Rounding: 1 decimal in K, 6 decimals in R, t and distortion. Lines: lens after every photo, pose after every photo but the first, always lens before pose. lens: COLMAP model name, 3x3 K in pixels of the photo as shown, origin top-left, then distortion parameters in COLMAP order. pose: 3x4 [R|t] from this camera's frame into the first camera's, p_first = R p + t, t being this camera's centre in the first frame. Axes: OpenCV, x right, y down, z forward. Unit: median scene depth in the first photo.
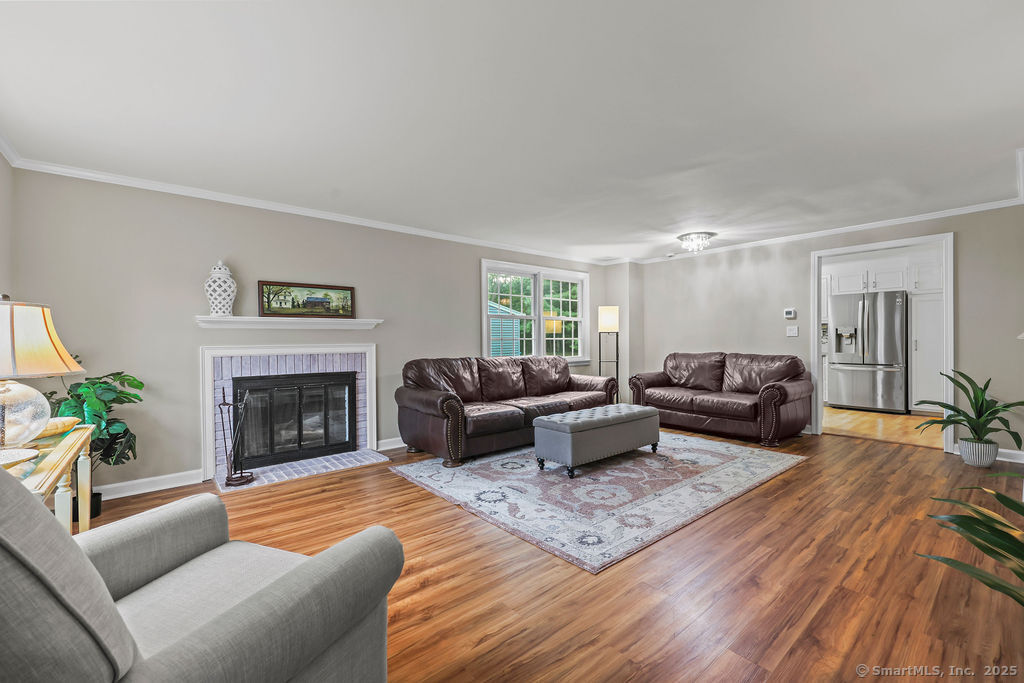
lens RADIAL K [[433.4, 0, 515.2], [0, 433.4, 341.8], [0, 0, 1]] dist [-0.002221, 0.000059]
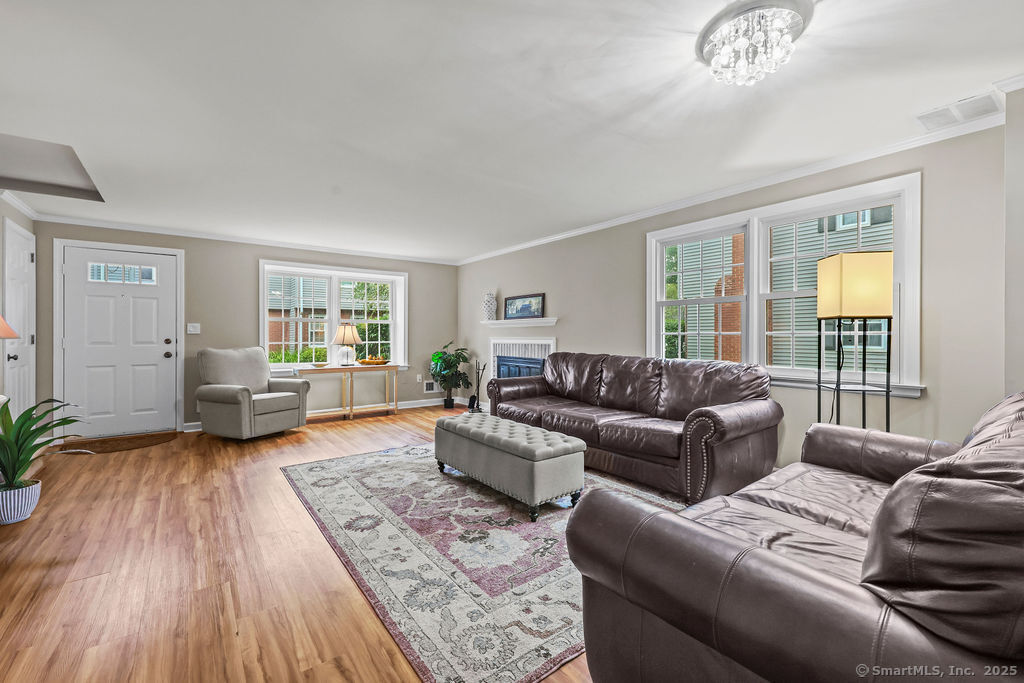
lens RADIAL K [[438.3, 0, 512.1], [0, 438.3, 336.7], [0, 0, 1]] dist [0.000842, 0.000412]
pose [[-0.063143, 0.009112, -0.997963, 1.029092], [-0.004540, 0.999945, 0.009417, -0.010707], [0.997994, 0.005126, -0.063098, 1.109533]]
